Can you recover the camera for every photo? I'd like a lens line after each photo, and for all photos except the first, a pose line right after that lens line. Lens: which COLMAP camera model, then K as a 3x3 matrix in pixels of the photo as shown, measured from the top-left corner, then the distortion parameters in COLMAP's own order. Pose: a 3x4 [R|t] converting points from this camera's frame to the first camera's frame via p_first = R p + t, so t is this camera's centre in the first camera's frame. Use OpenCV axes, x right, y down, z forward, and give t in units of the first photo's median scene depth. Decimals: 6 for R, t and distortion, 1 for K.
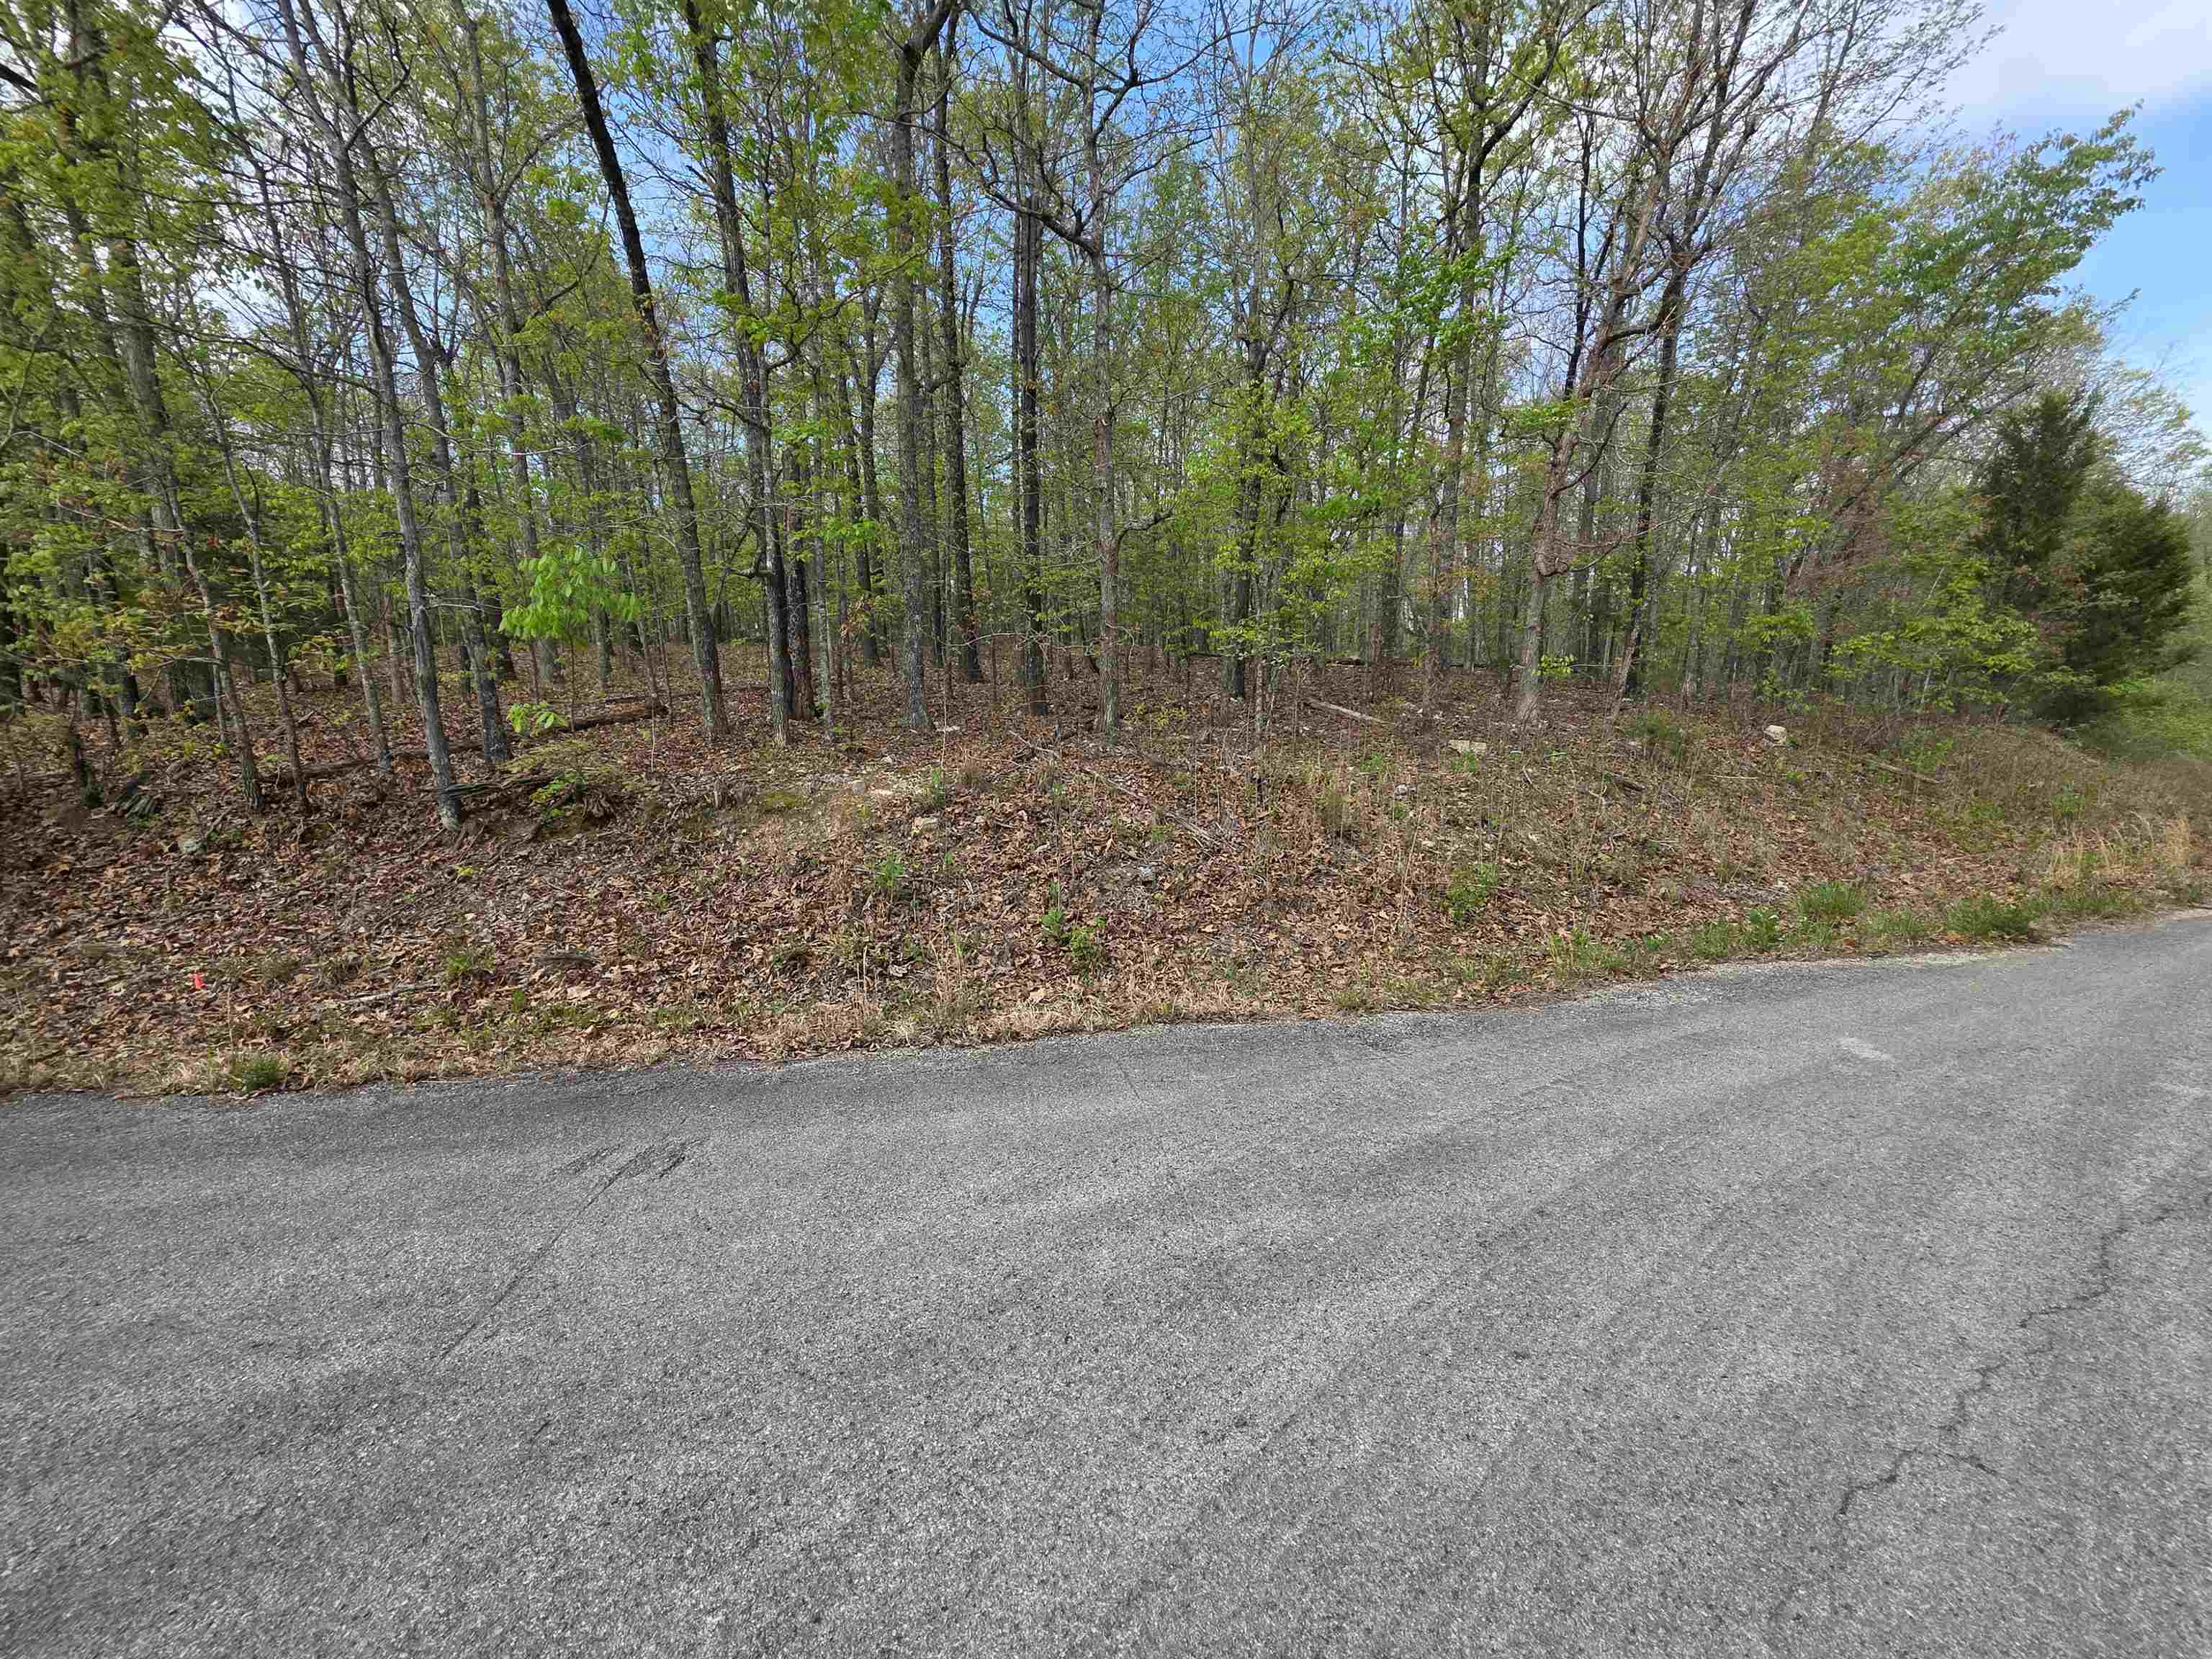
lens RADIAL K [[879.4, 0, 1110.6], [0, 879.4, 832.1], [0, 0, 1]] dist [0.002711, -0.001070]
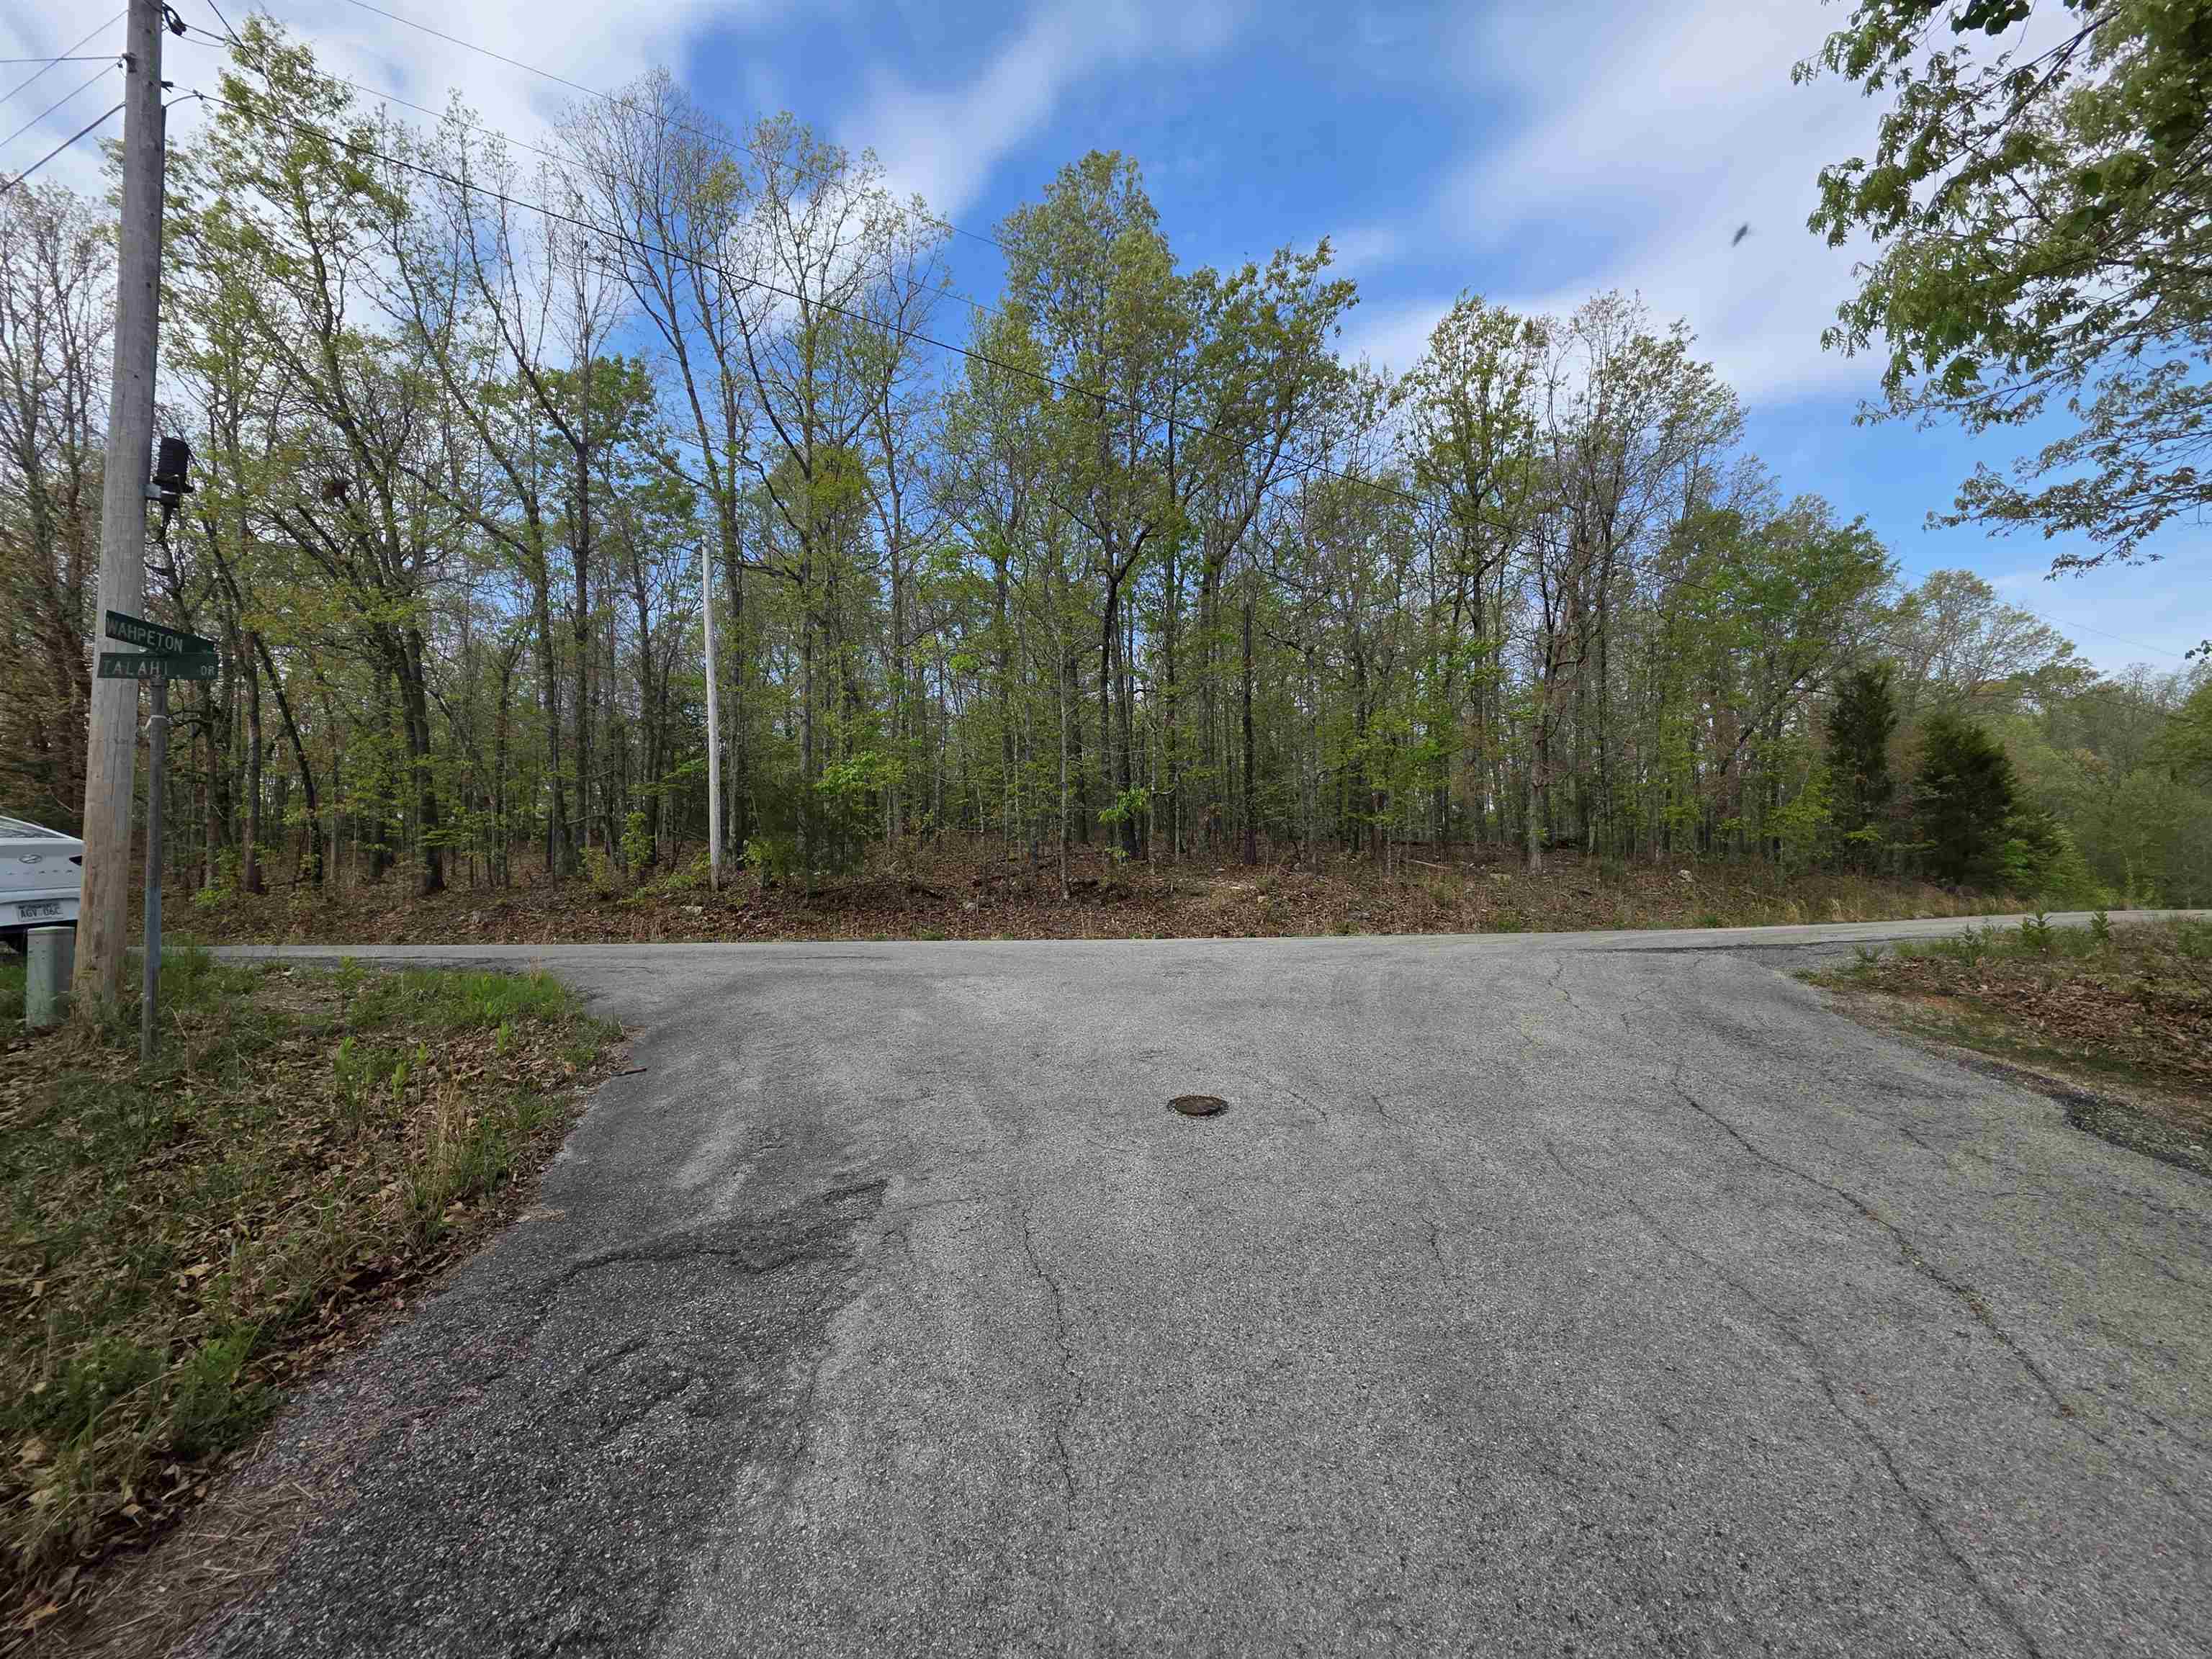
lens RADIAL K [[888.1, 0, 1104.6], [0, 888.1, 822.0], [0, 0, 1]] dist [0.000955, -0.000084]
pose [[0.999025, -0.006086, -0.043735, -0.542513], [-0.003847, 0.974693, -0.223515, 0.330966], [0.043988, 0.223465, 0.973719, -1.393945]]
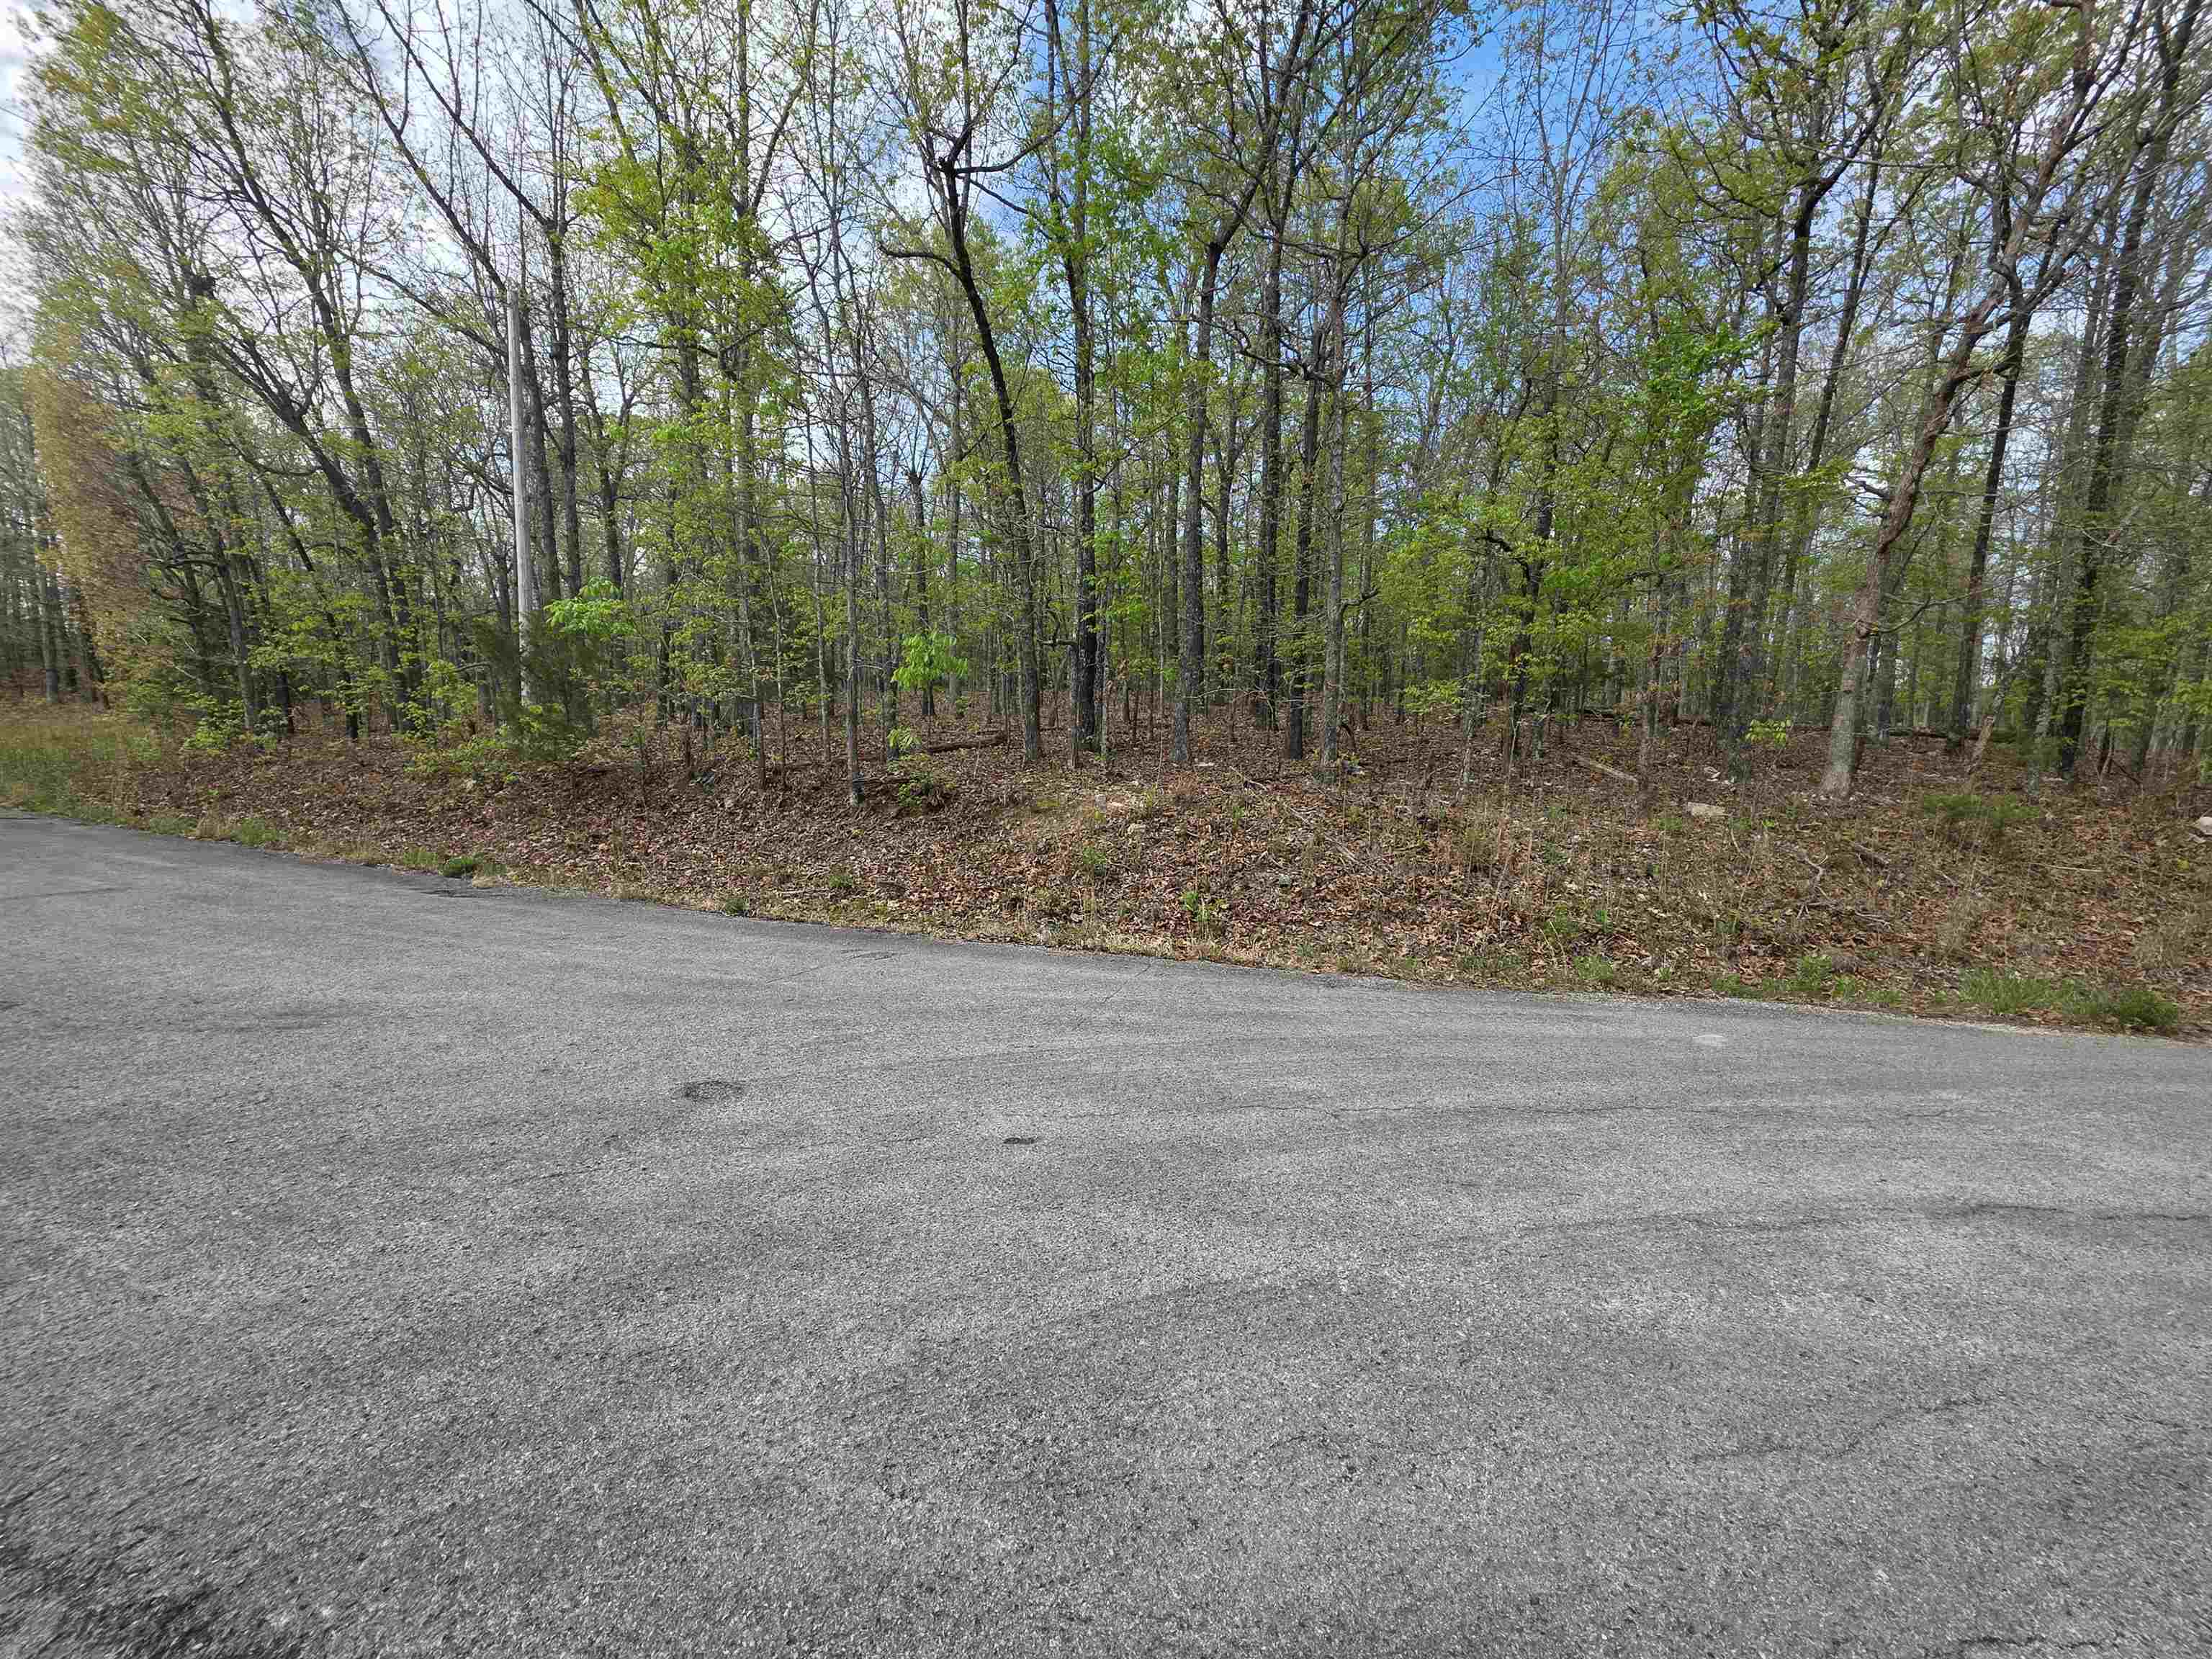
lens RADIAL K [[885.1, 0, 1112.1], [0, 885.1, 827.6], [0, 0, 1]] dist [0.004400, -0.001287]
pose [[0.912788, 0.080892, -0.400342, 0.307846], [-0.105222, 0.993679, -0.039127, 0.048166], [0.394646, 0.077839, 0.915530, -0.262133]]
